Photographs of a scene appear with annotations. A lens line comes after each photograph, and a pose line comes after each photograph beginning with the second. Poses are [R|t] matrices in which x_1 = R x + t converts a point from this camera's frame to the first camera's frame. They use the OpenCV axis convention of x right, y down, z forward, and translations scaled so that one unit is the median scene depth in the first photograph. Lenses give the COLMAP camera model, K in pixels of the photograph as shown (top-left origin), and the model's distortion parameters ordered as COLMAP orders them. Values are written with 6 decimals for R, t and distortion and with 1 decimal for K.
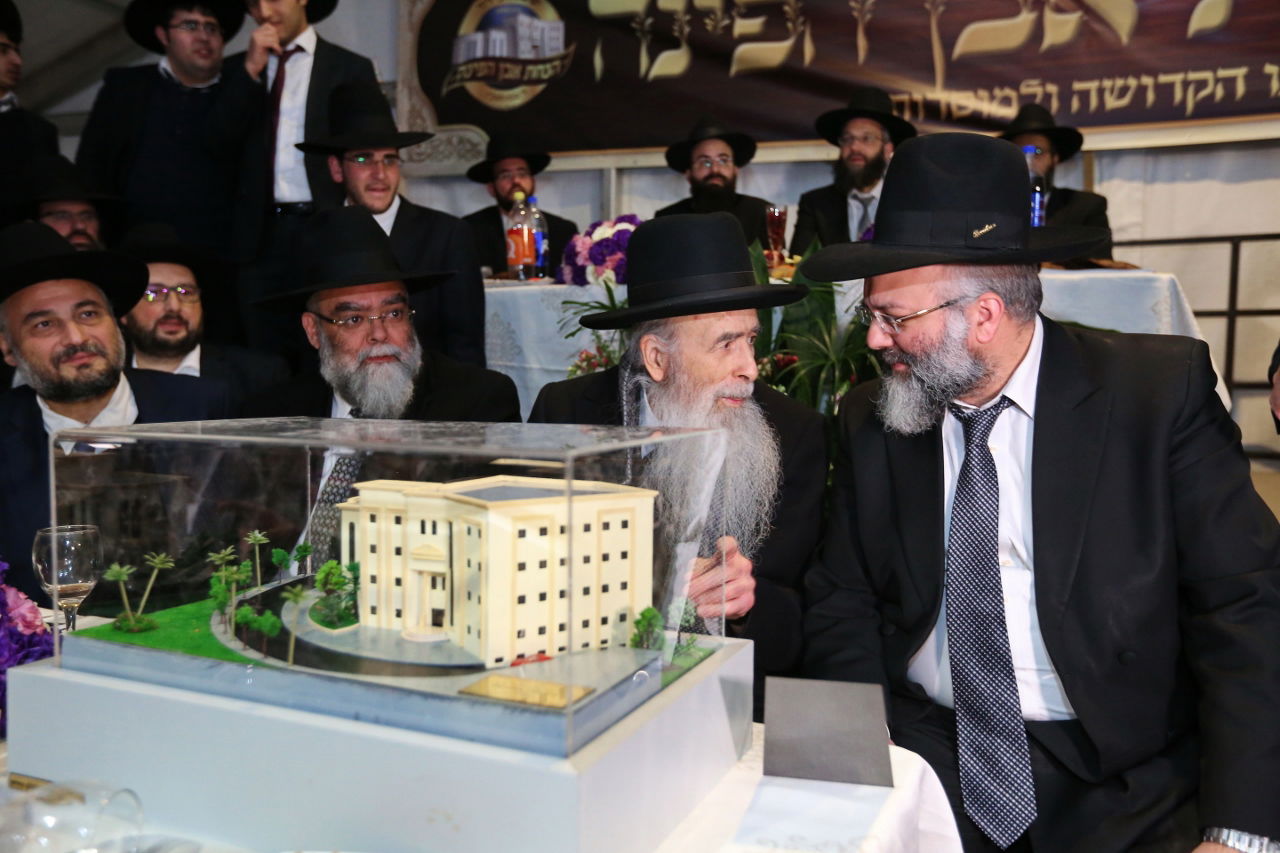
lens RADIAL K [[1036.8, 0, 632.4], [0, 1036.8, 429.2], [0, 0, 1]] dist [0.006813, -0.001797]
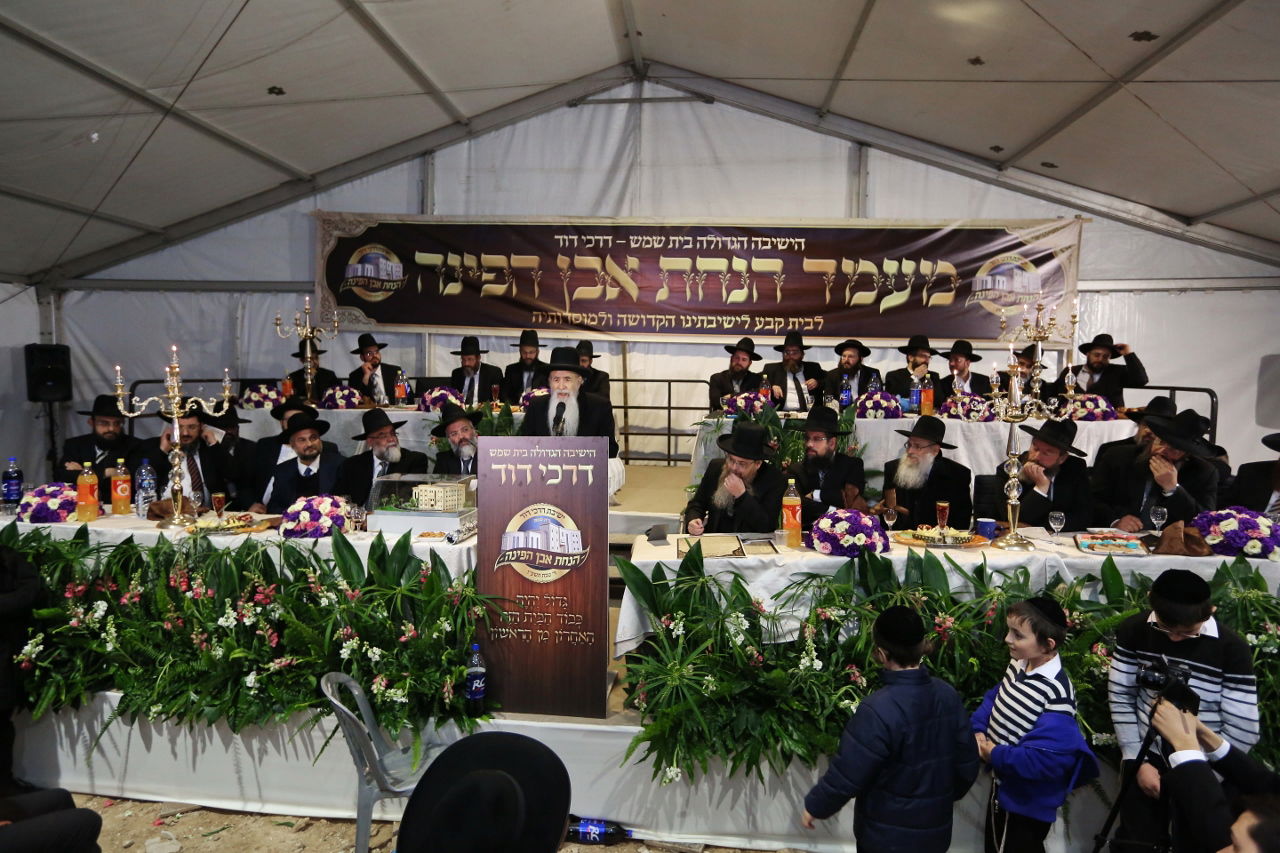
lens RADIAL K [[729.9, 0, 641.3], [0, 729.9, 435.8], [0, 0, 1]] dist [-0.026058, 0.000041]
pose [[0.955571, -0.017081, 0.294264, -0.049299], [0.013837, 0.999818, 0.013102, -0.055607], [-0.294435, -0.008448, 0.955634, -0.697494]]
